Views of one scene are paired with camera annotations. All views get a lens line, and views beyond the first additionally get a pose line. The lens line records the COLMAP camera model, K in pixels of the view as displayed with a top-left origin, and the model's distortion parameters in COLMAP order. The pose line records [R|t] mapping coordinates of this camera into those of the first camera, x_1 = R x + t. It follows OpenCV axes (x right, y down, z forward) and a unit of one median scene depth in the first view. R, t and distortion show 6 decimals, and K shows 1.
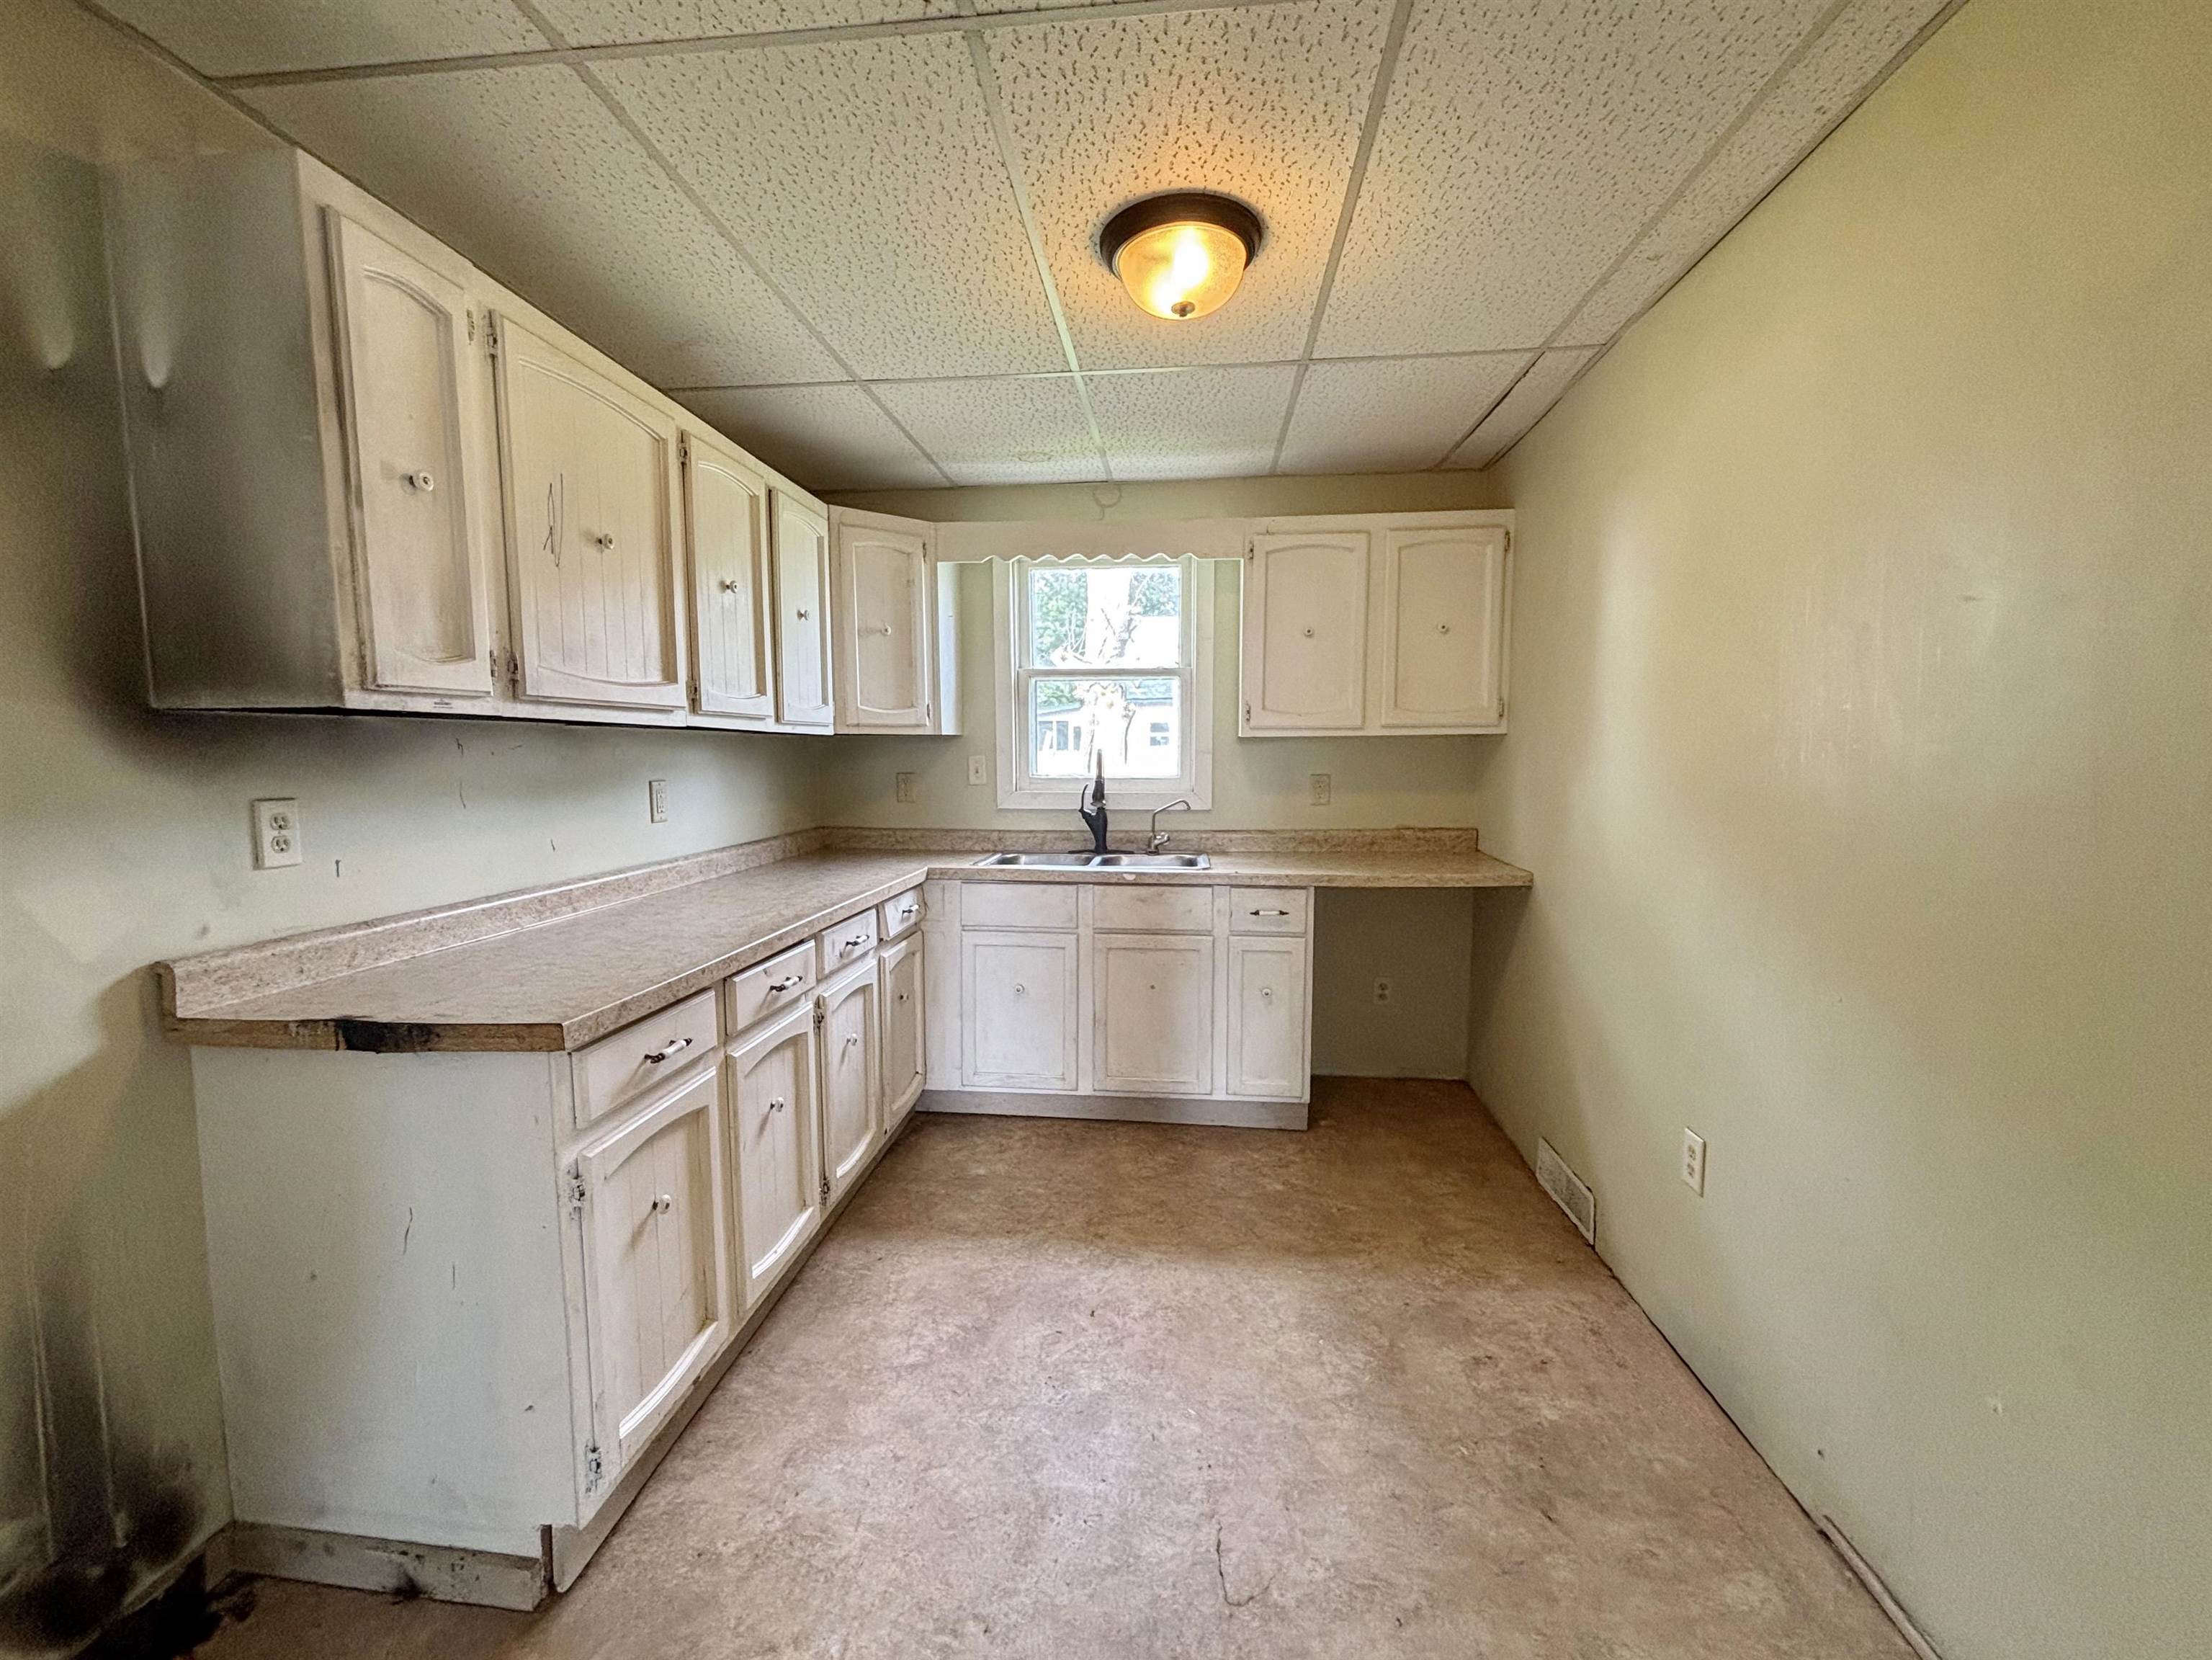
lens RADIAL K [[898.9, 0, 1091.5], [0, 898.9, 835.2], [0, 0, 1]] dist [-0.001774, -0.000232]
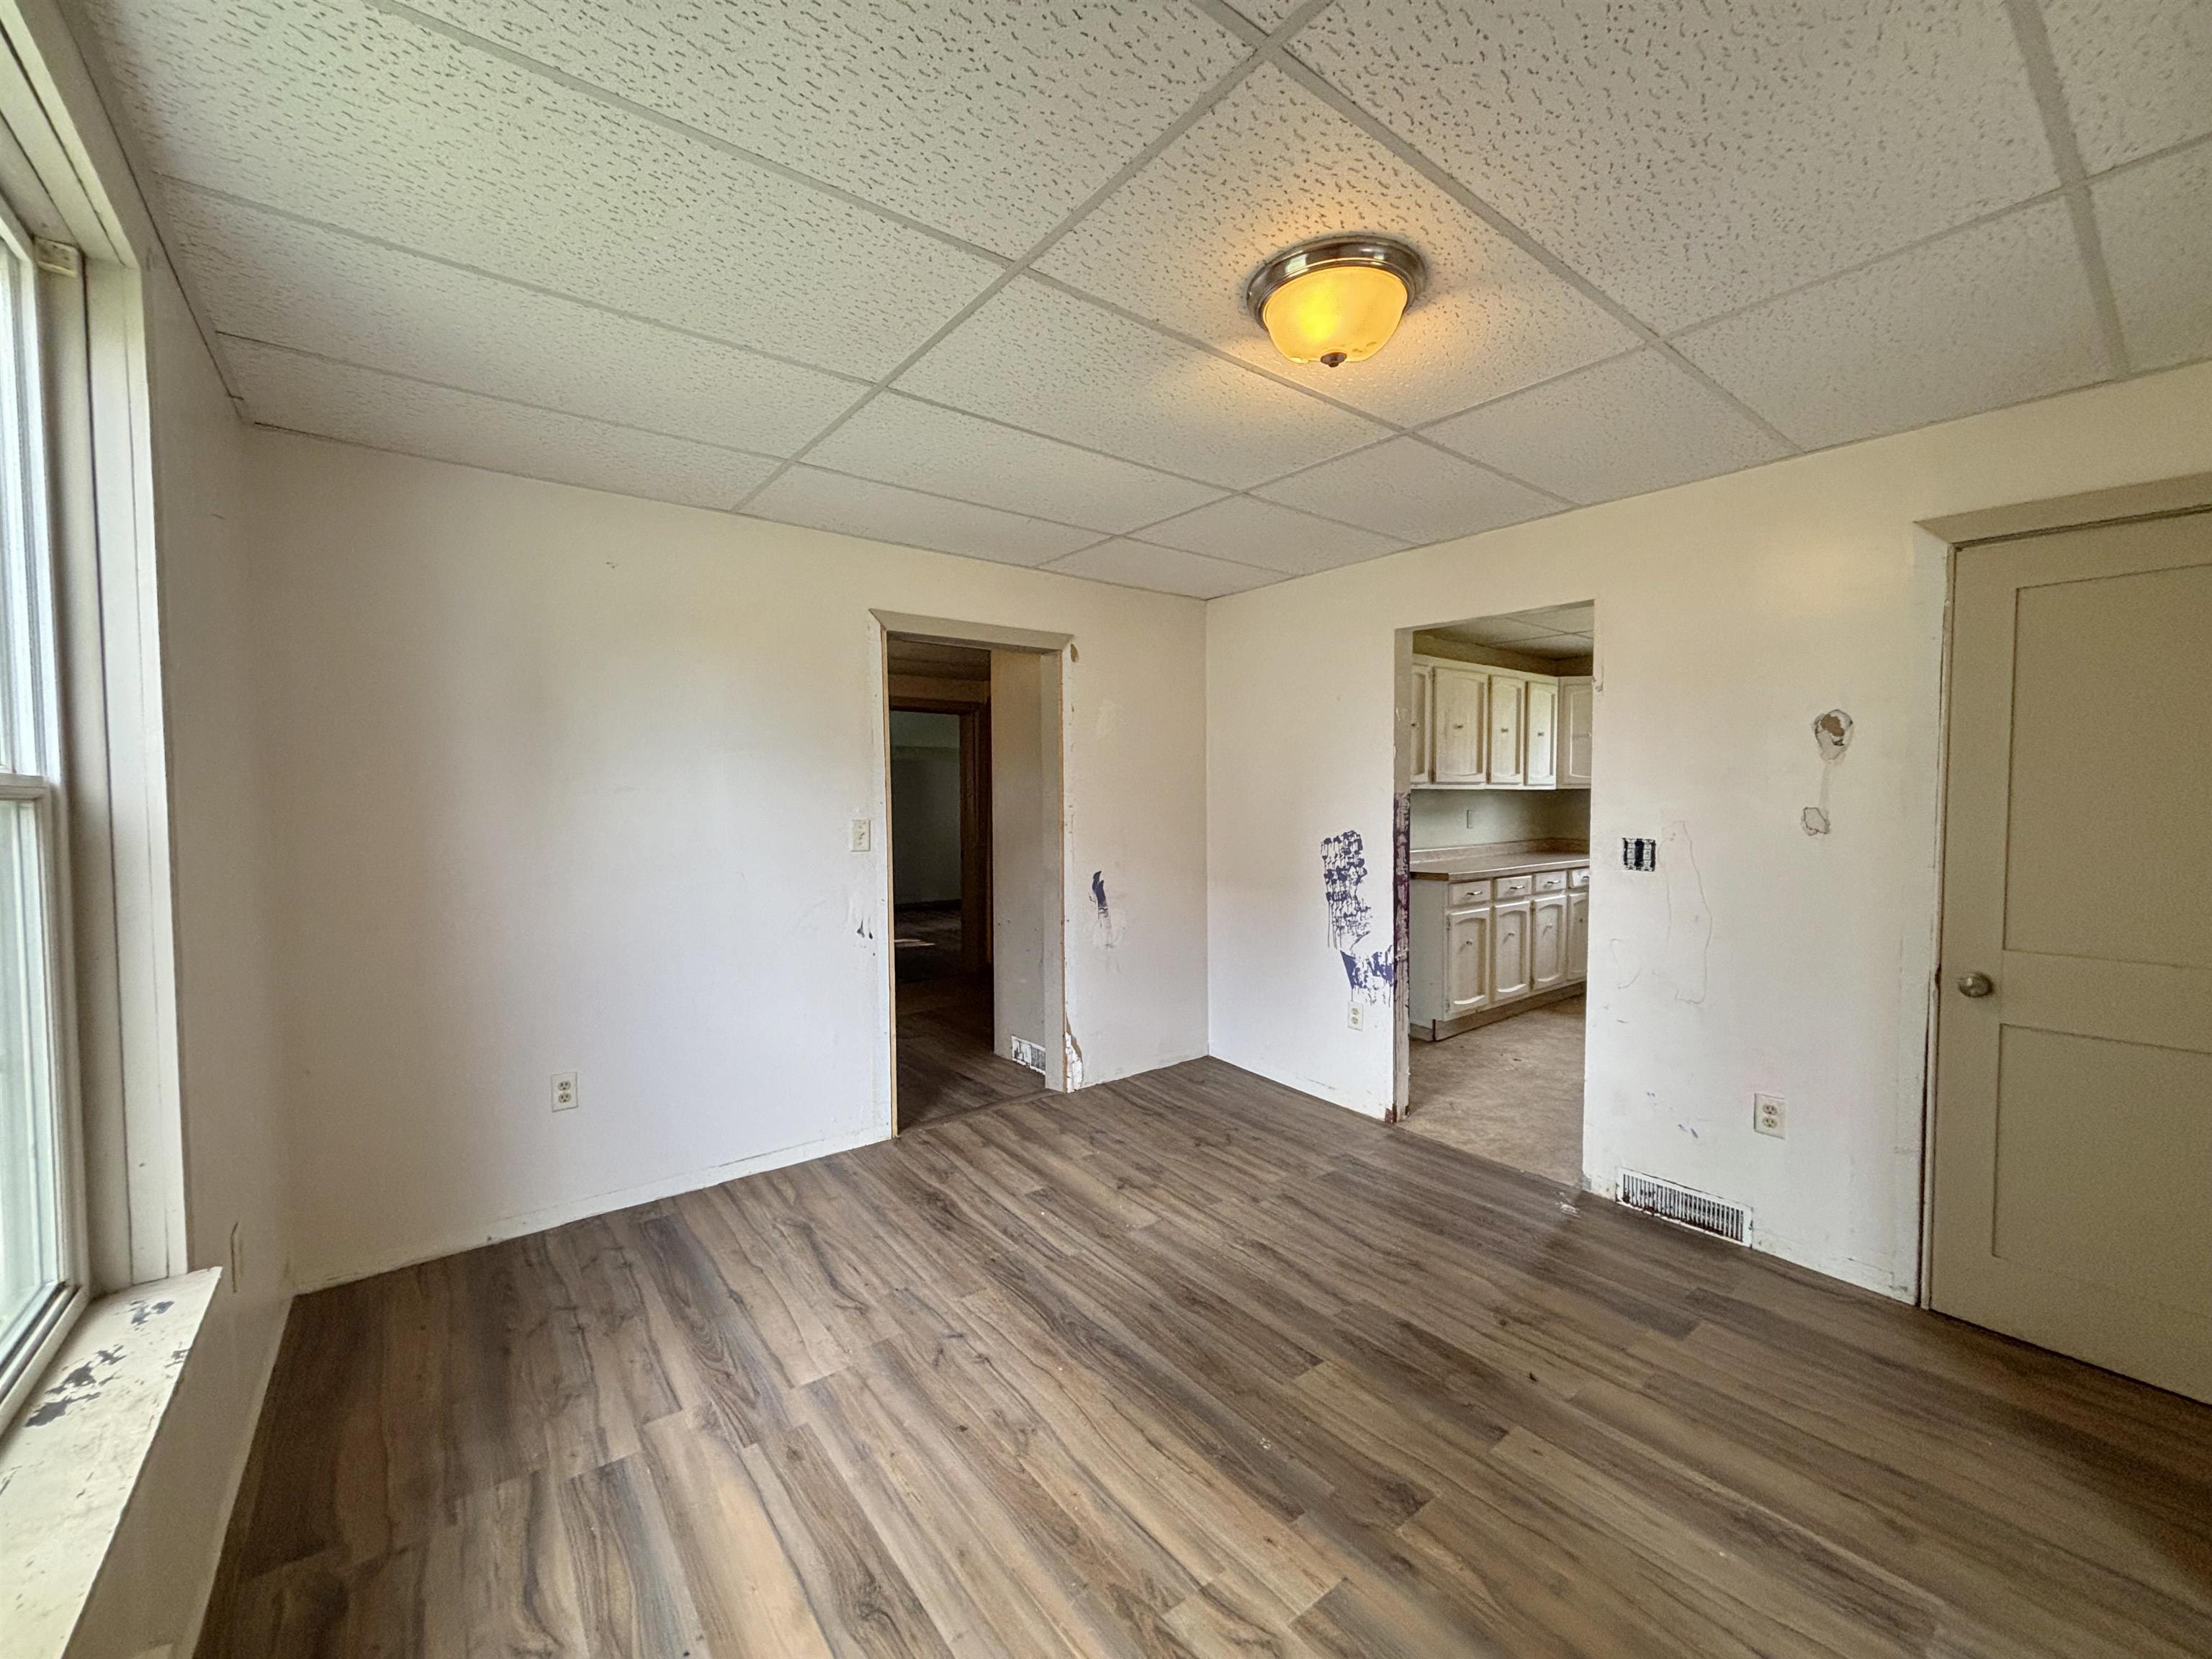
lens RADIAL K [[898.8, 0, 1097.9], [0, 898.8, 829.3], [0, 0, 1]] dist [-0.001774, -0.000232]
pose [[0.685443, 0.028887, -0.727553, 0.708085], [-0.065711, 0.997589, -0.022300, 0.130539], [0.725155, 0.063094, 0.685689, -1.661922]]
